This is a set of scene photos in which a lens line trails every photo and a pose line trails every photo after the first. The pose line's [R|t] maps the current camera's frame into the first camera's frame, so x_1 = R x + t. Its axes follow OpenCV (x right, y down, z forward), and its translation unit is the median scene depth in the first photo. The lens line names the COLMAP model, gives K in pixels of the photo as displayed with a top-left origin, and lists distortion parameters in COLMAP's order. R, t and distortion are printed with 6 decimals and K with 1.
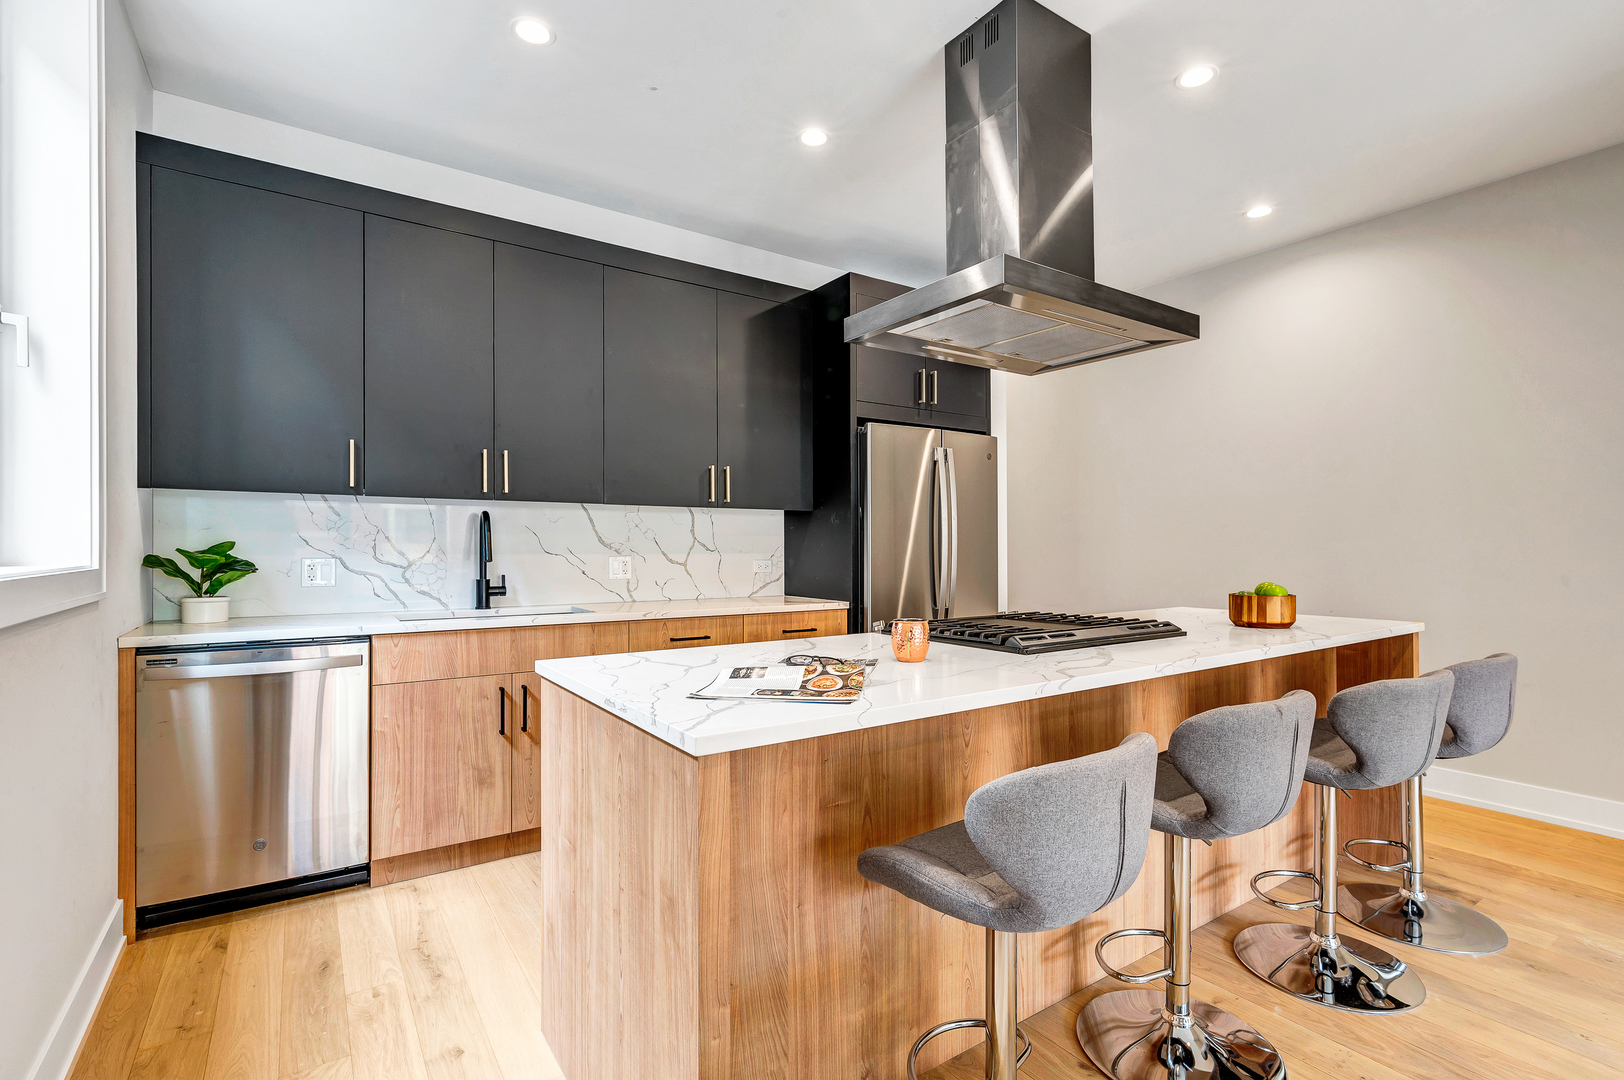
lens RADIAL K [[749.7, 0, 812.0], [0, 749.7, 540.0], [0, 0, 1]] dist [-0.003514, -0.000426]
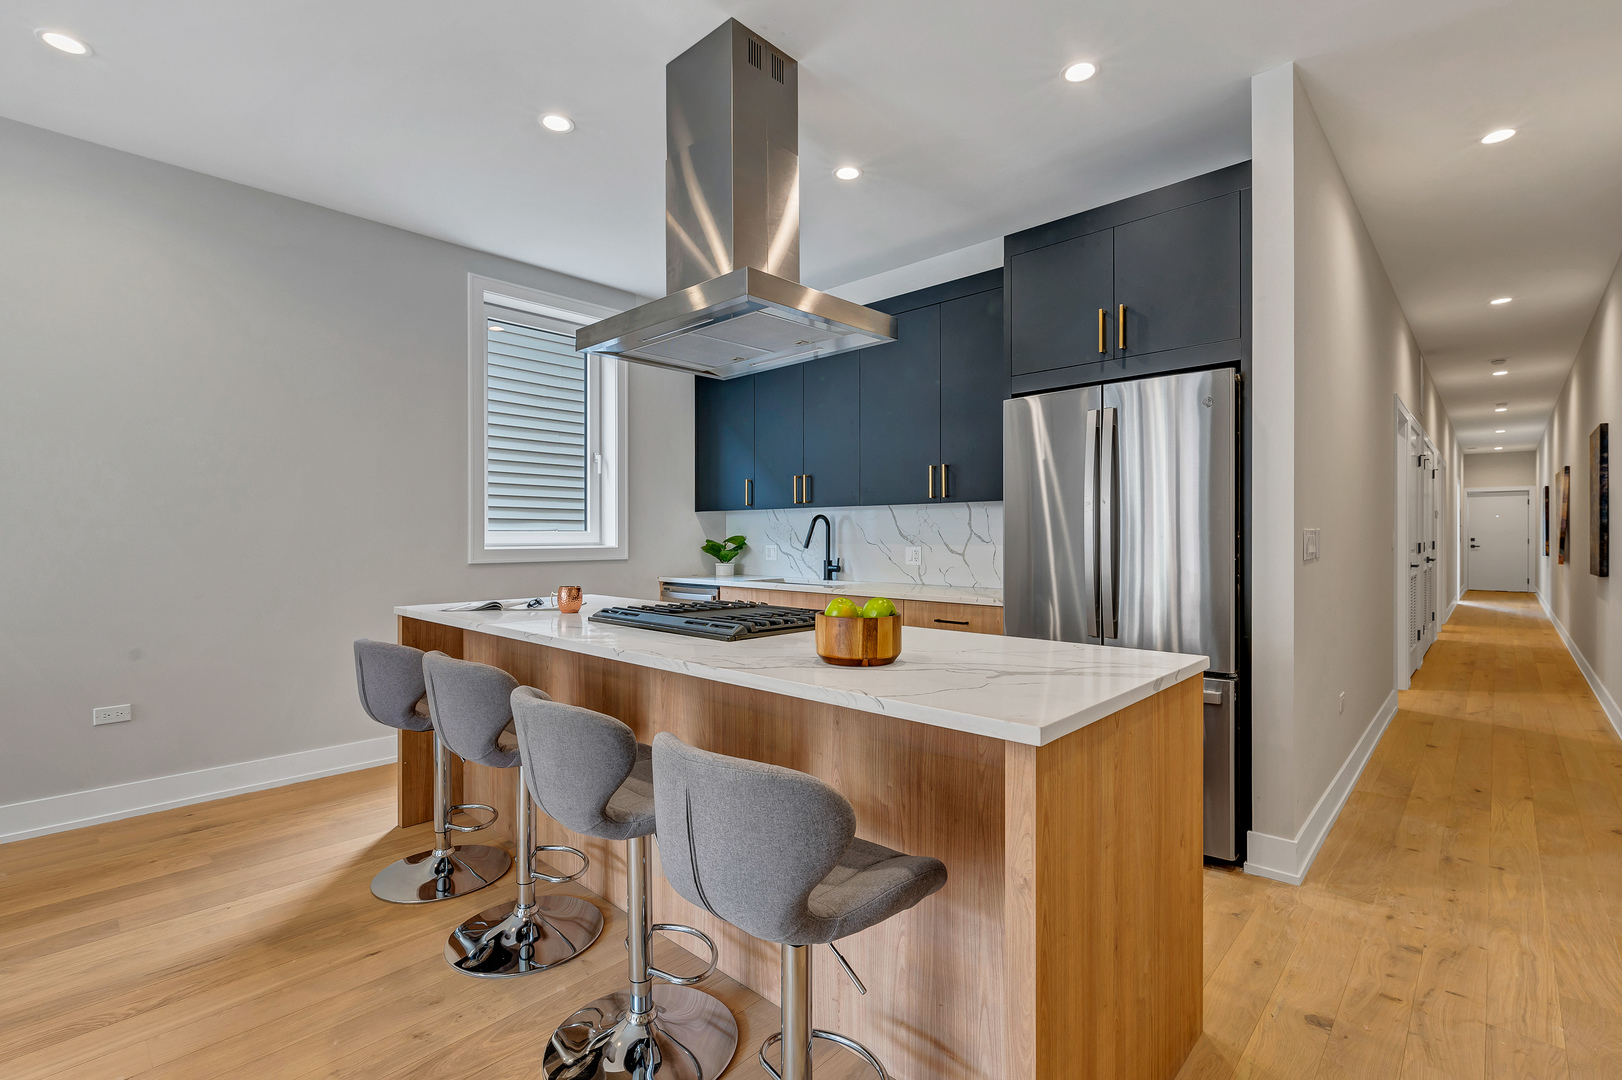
lens RADIAL K [[738.1, 0, 811.0], [0, 738.1, 540.0], [0, 0, 1]] dist [-0.000319, 0.000056]
pose [[0.220236, 0.004285, -0.975437, 1.035076], [0.009706, 0.999931, 0.006584, 0.002464], [0.975398, -0.010917, 0.220179, 0.684457]]
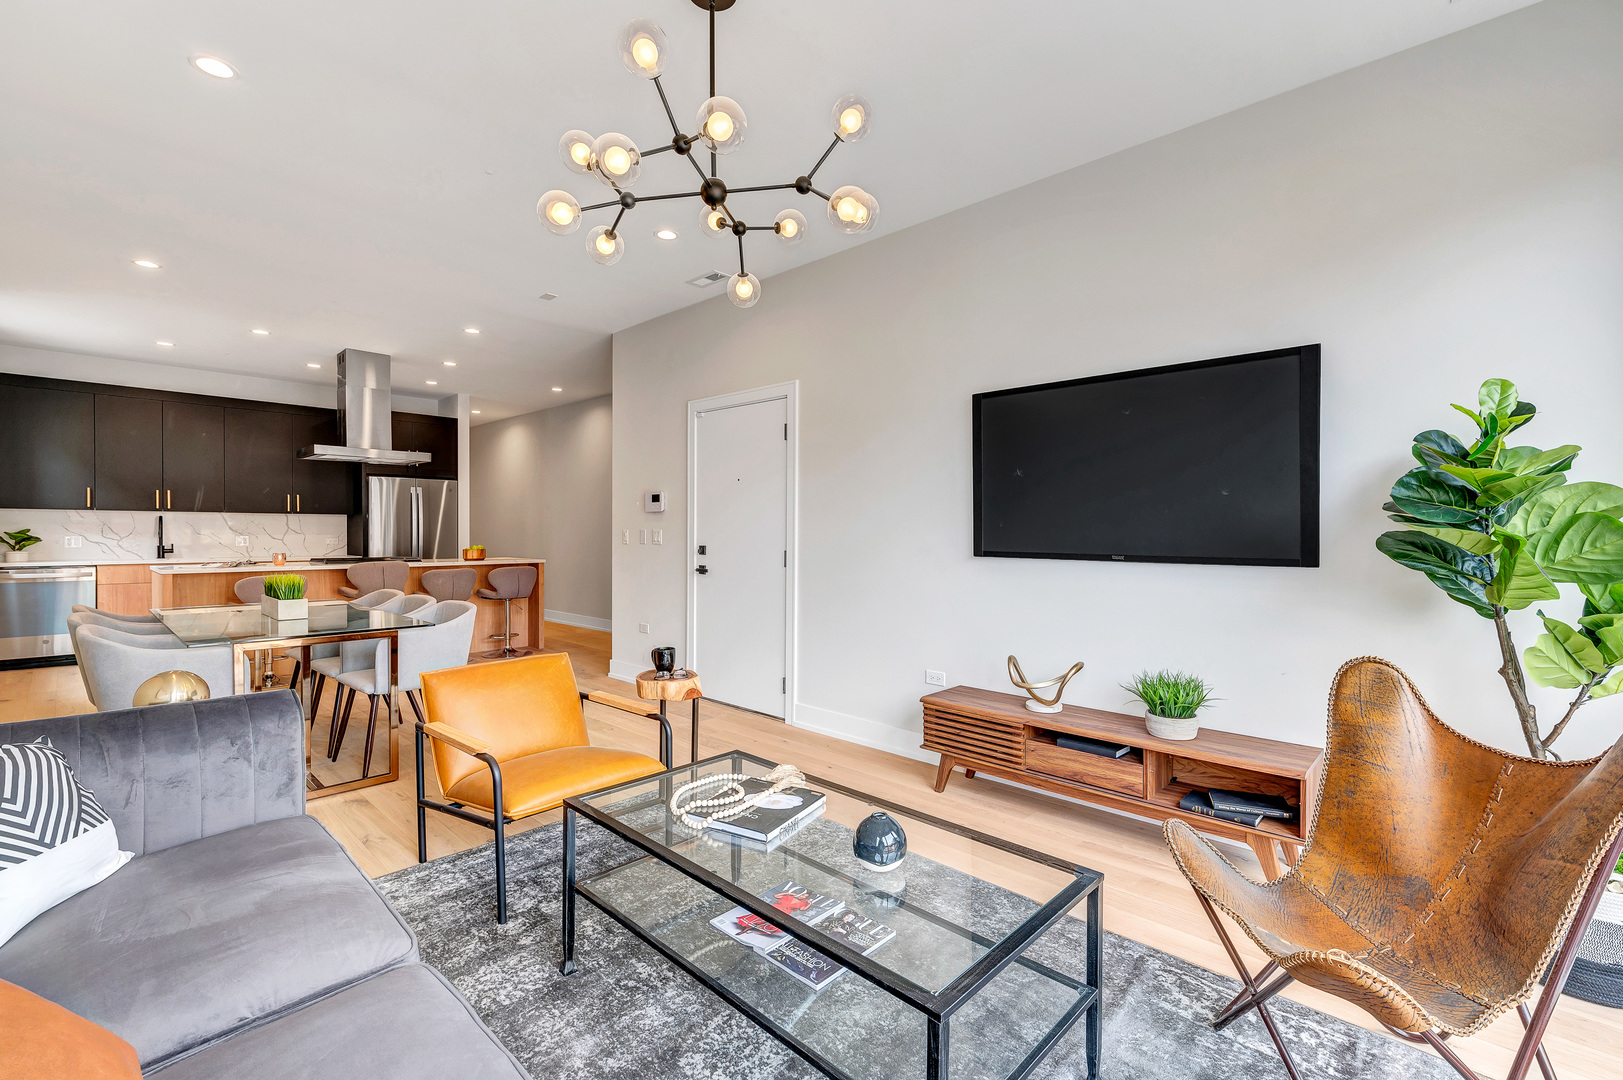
lens RADIAL K [[712.6, 0, 811.5], [0, 712.6, 540.0], [0, 0, 1]] dist [0.001504, 0.000339]
pose [[0.978170, 0.000598, 0.207808, 1.086833], [-0.004430, 0.999829, 0.017975, -0.012427], [-0.207761, -0.018503, 0.978005, -1.593247]]
